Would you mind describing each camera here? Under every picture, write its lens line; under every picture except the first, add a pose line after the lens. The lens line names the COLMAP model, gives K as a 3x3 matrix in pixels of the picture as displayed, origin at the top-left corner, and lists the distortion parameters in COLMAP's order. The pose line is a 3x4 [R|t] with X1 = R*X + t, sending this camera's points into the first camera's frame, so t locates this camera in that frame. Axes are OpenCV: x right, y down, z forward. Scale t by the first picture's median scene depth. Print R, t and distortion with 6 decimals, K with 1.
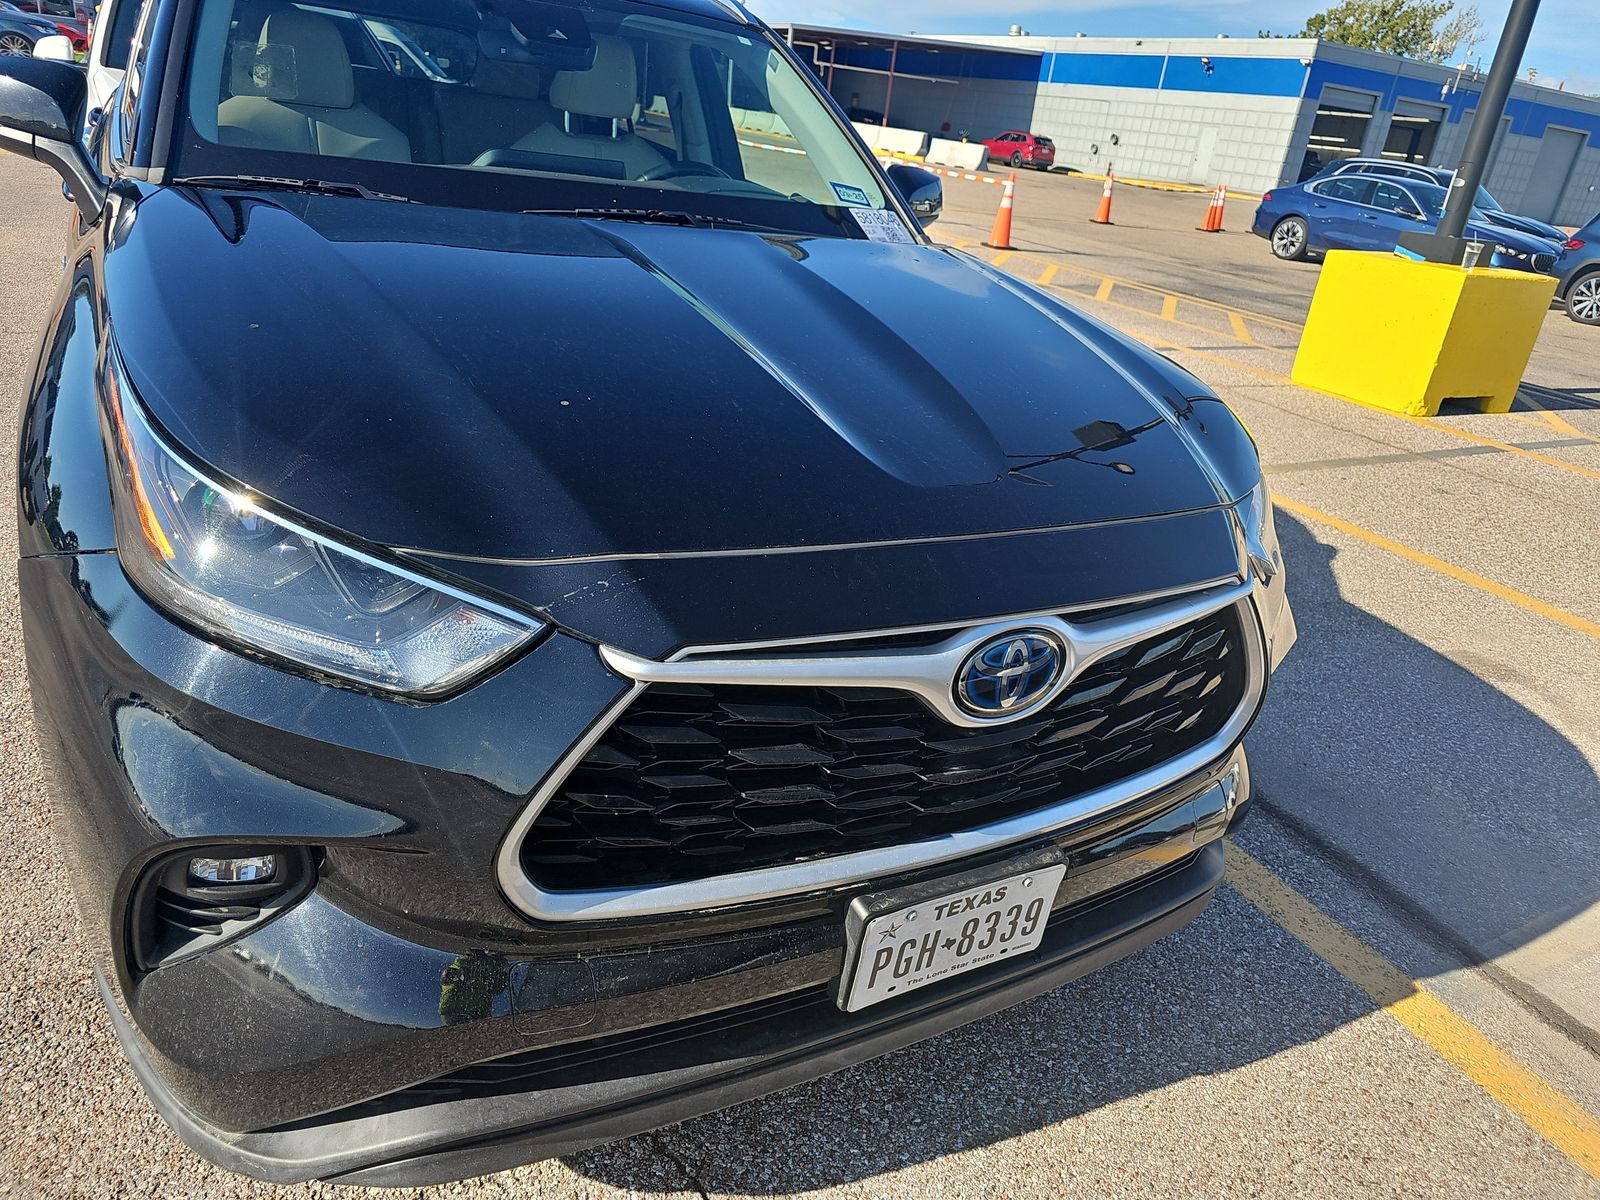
lens RADIAL K [[1091.8, 0, 800.0], [0, 1091.8, 600.0], [0, 0, 1]] dist [0.044860, -0.031678]
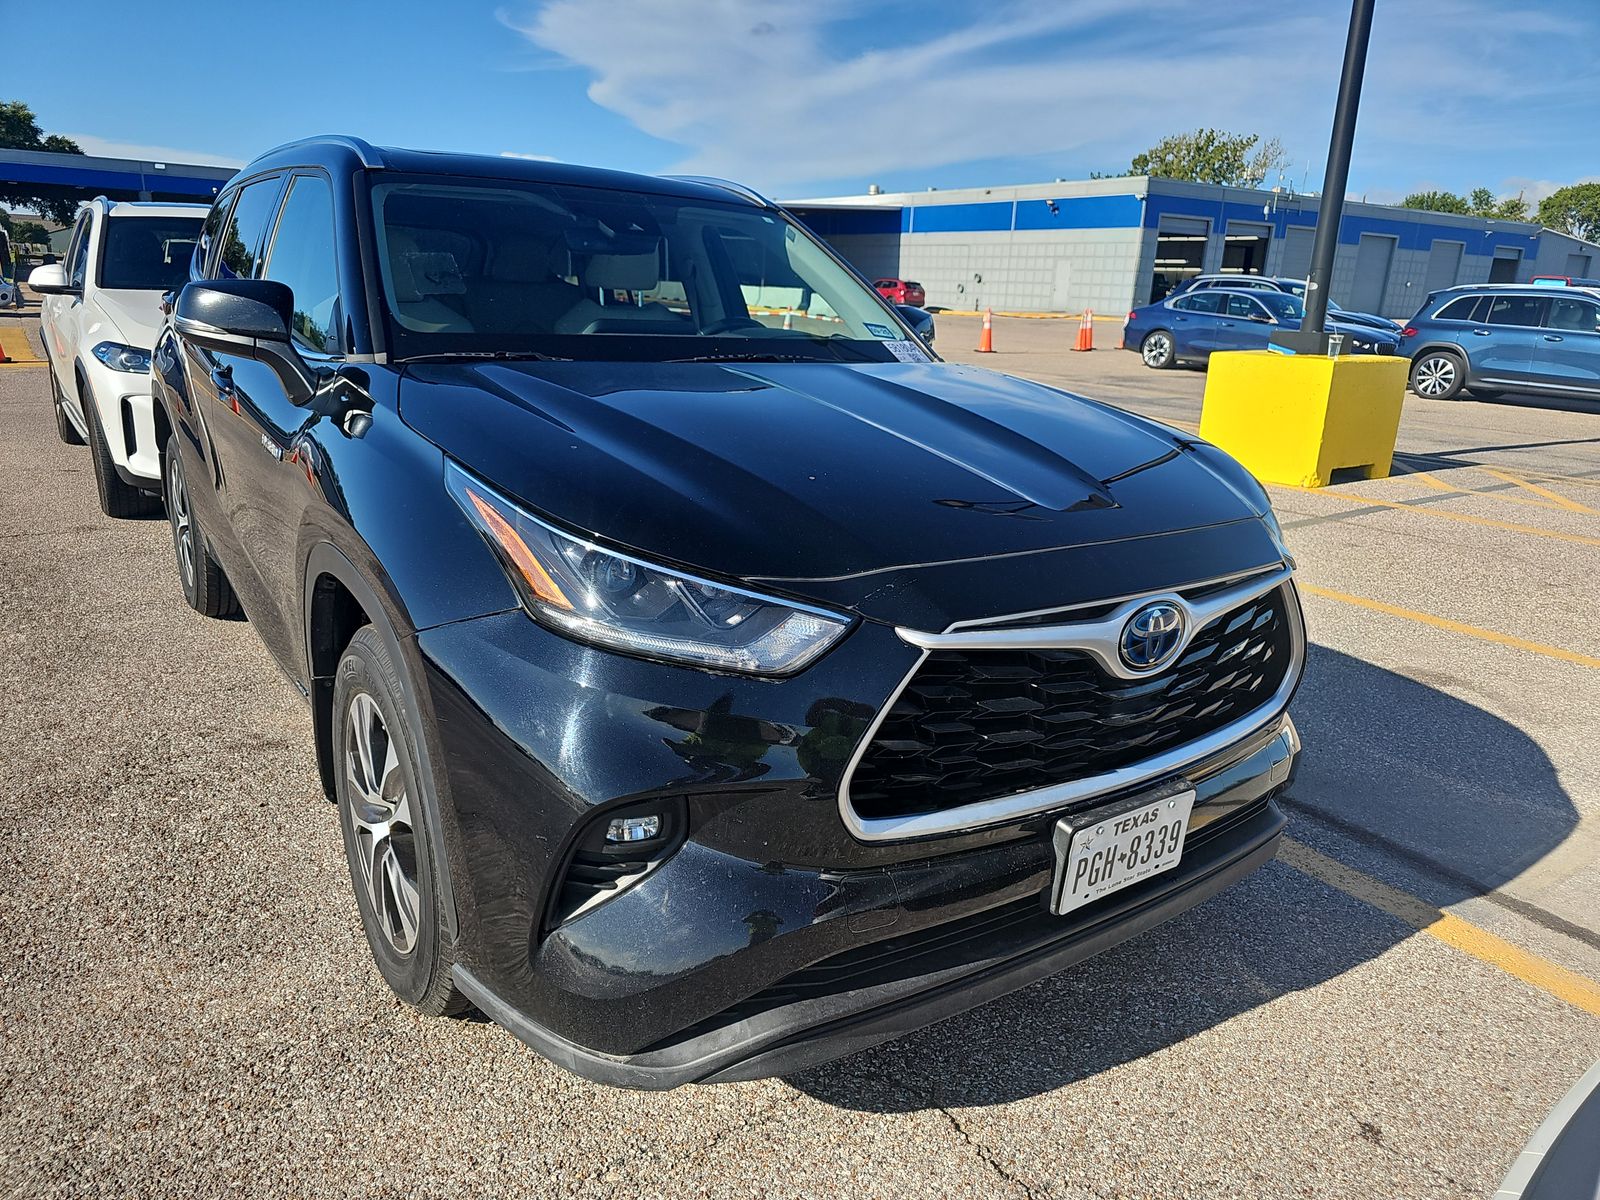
lens RADIAL K [[1091.8, 0, 800.0], [0, 1091.8, 600.0], [0, 0, 1]] dist [0.044860, -0.031678]
pose [[0.991213, -0.106095, 0.078996, -0.175682], [0.115253, 0.985792, -0.122188, 0.069936], [-0.064910, 0.130219, 0.989358, -0.172945]]
